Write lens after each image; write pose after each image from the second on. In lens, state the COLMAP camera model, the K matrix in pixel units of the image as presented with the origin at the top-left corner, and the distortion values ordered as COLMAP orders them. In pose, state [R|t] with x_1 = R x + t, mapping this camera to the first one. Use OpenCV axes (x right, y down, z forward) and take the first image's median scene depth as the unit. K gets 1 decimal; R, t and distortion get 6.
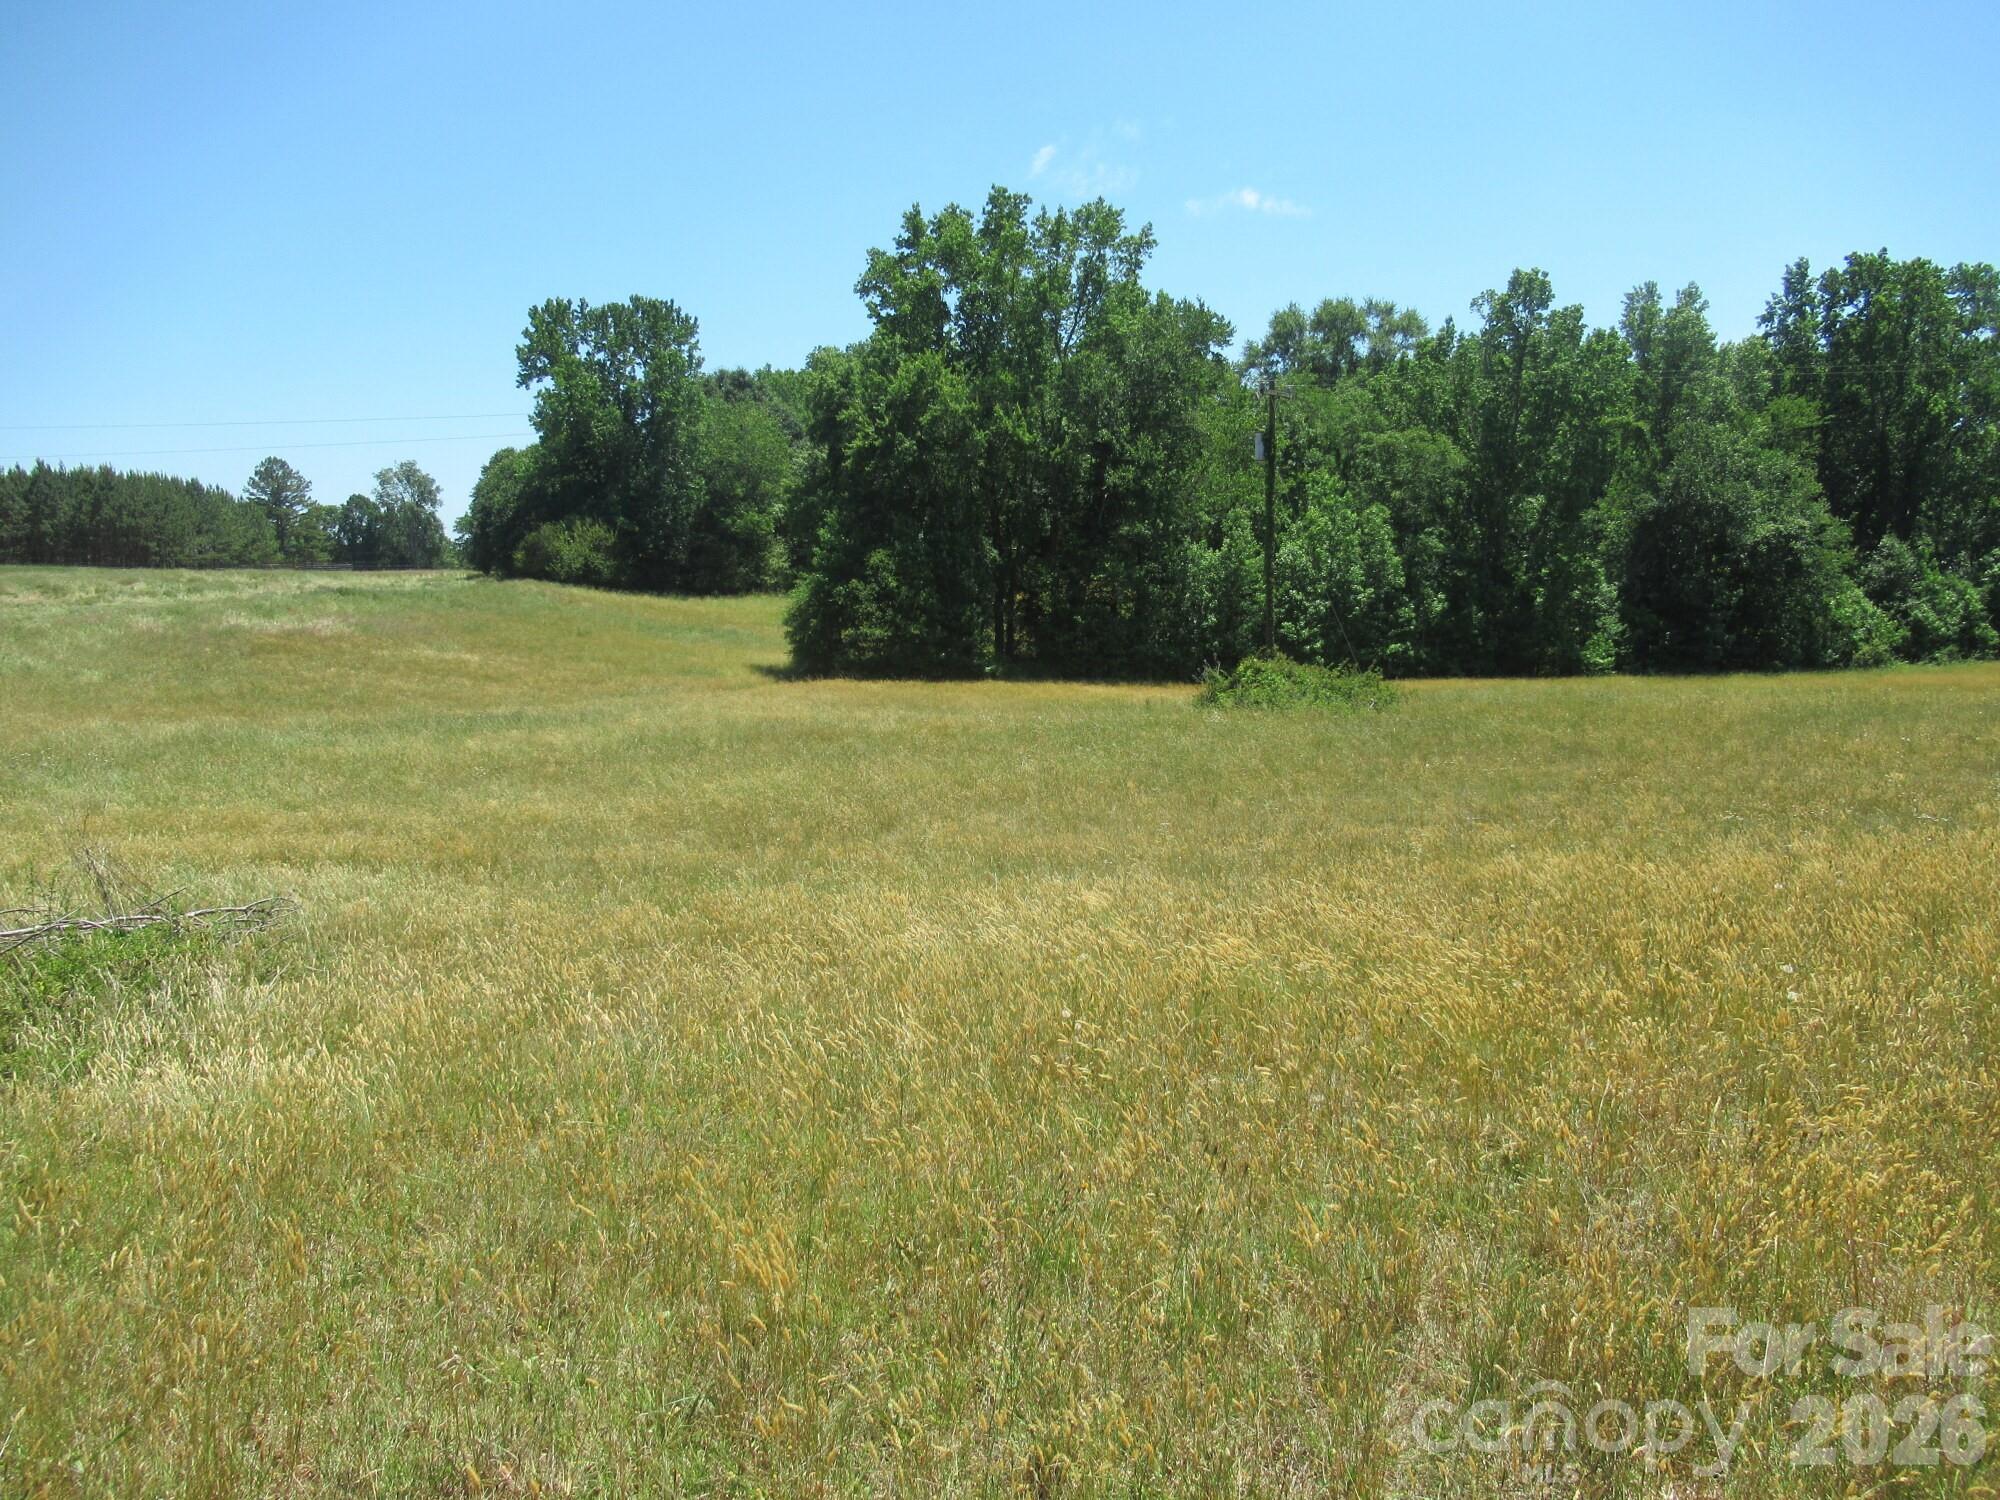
lens RADIAL K [[1466.8, 0, 975.6], [0, 1466.8, 755.2], [0, 0, 1]] dist [-0.045735, 0.037329]
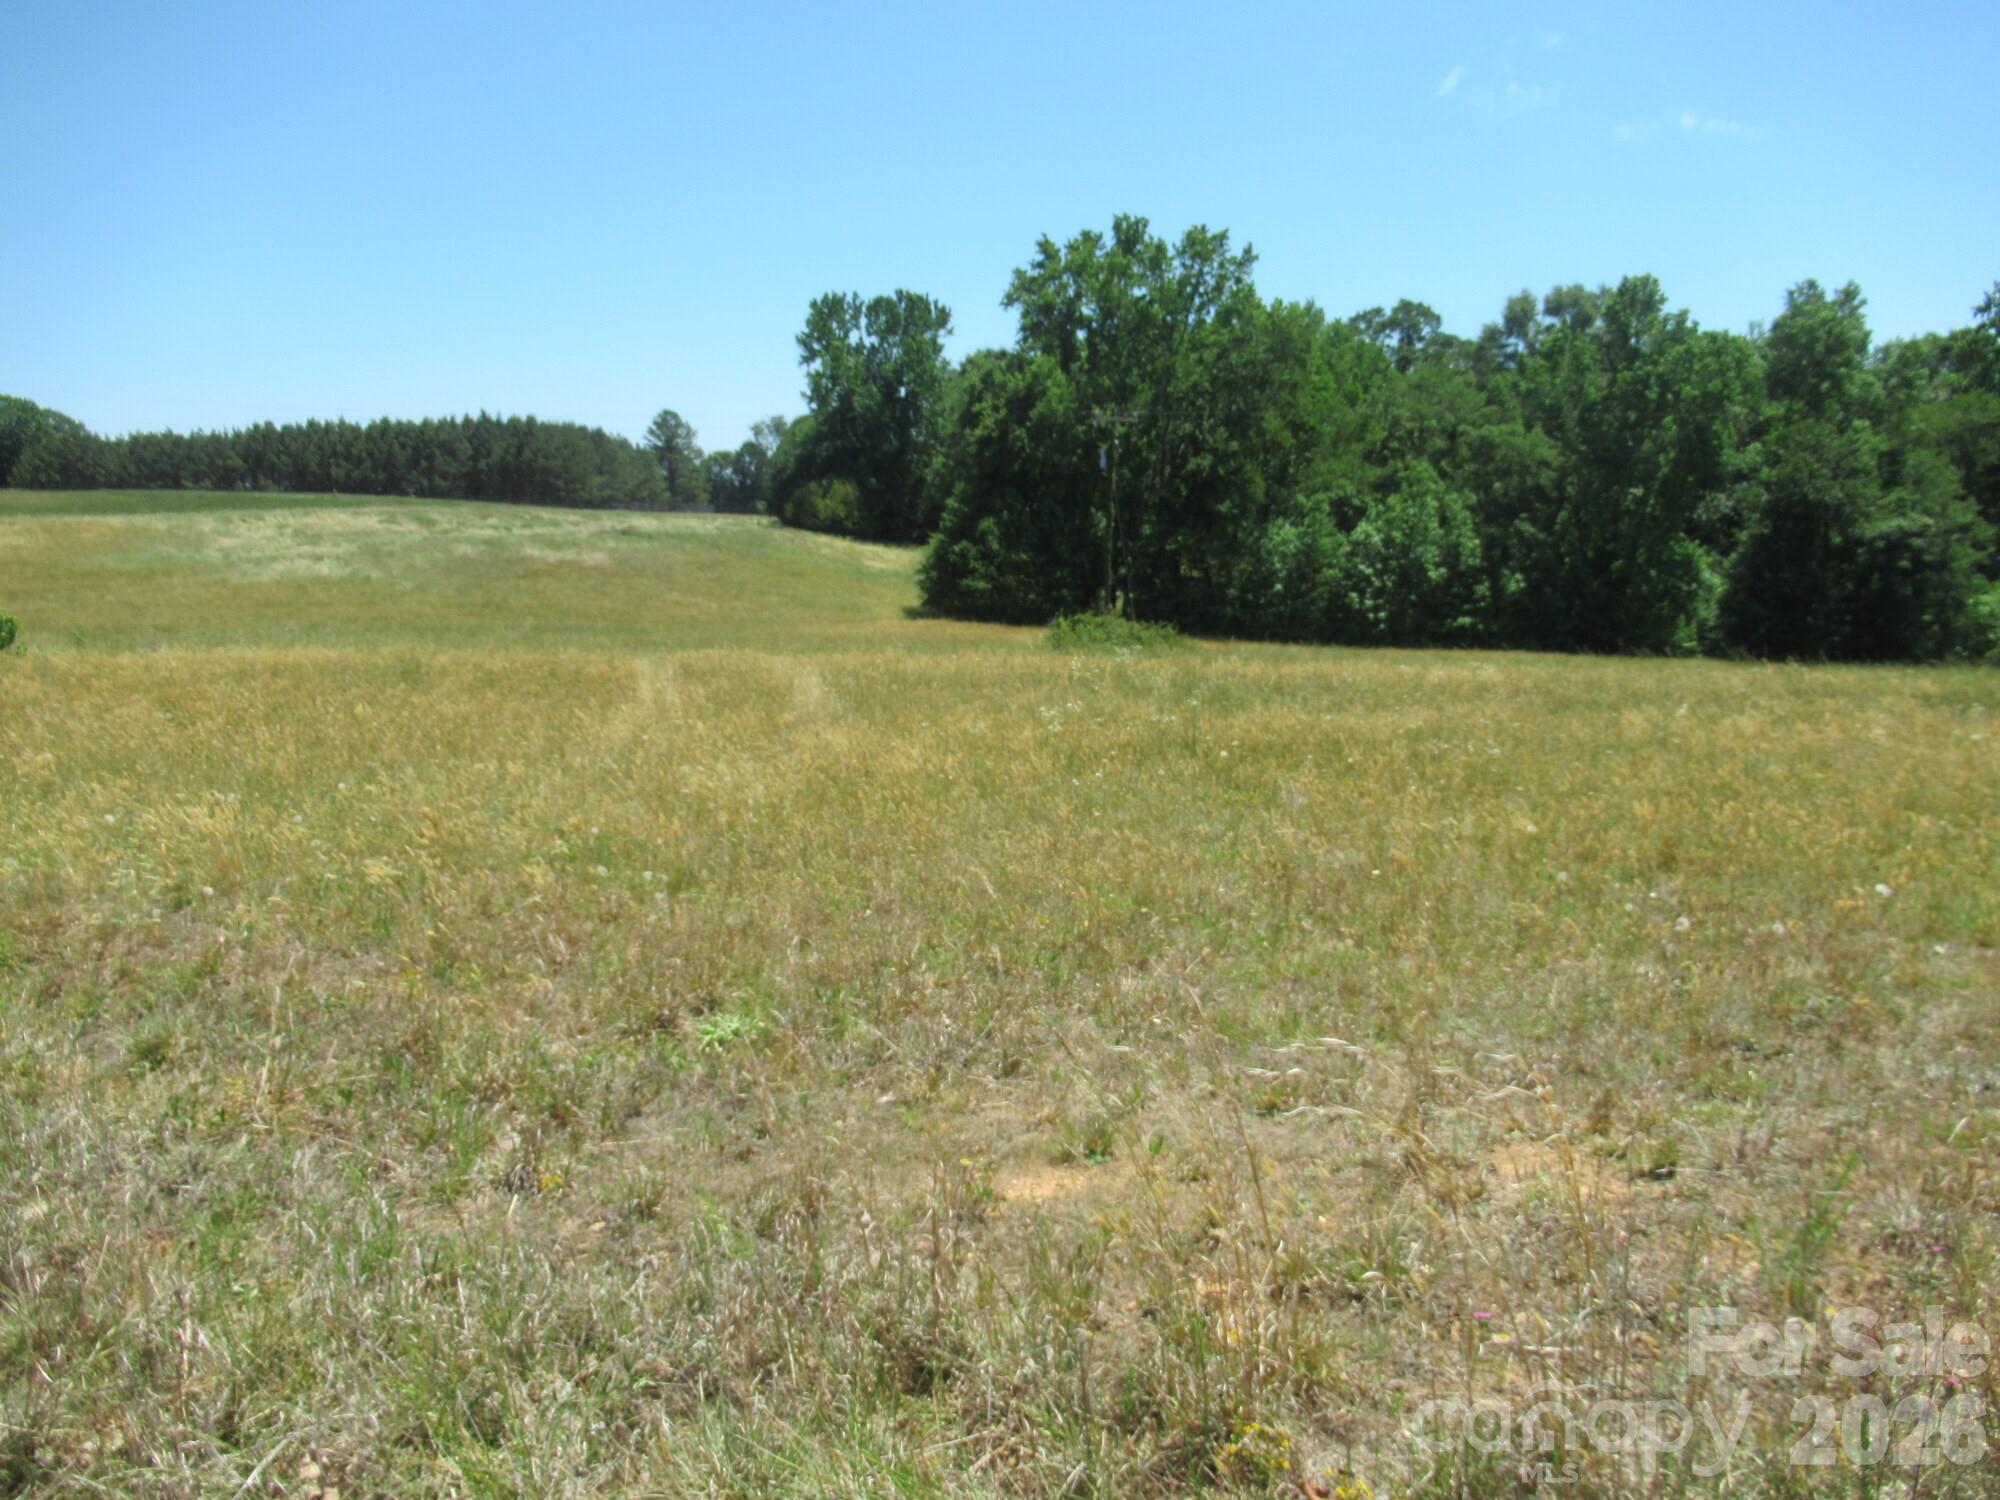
lens RADIAL K [[1448.0, 0, 1000.0], [0, 1448.0, 750.0], [0, 0, 1]] dist [-0.010267, 0.003716]
pose [[0.965190, 0.077601, -0.249772, 0.193063], [-0.069827, 0.996763, 0.039850, 0.004950], [0.252056, -0.021022, 0.967484, -0.139965]]
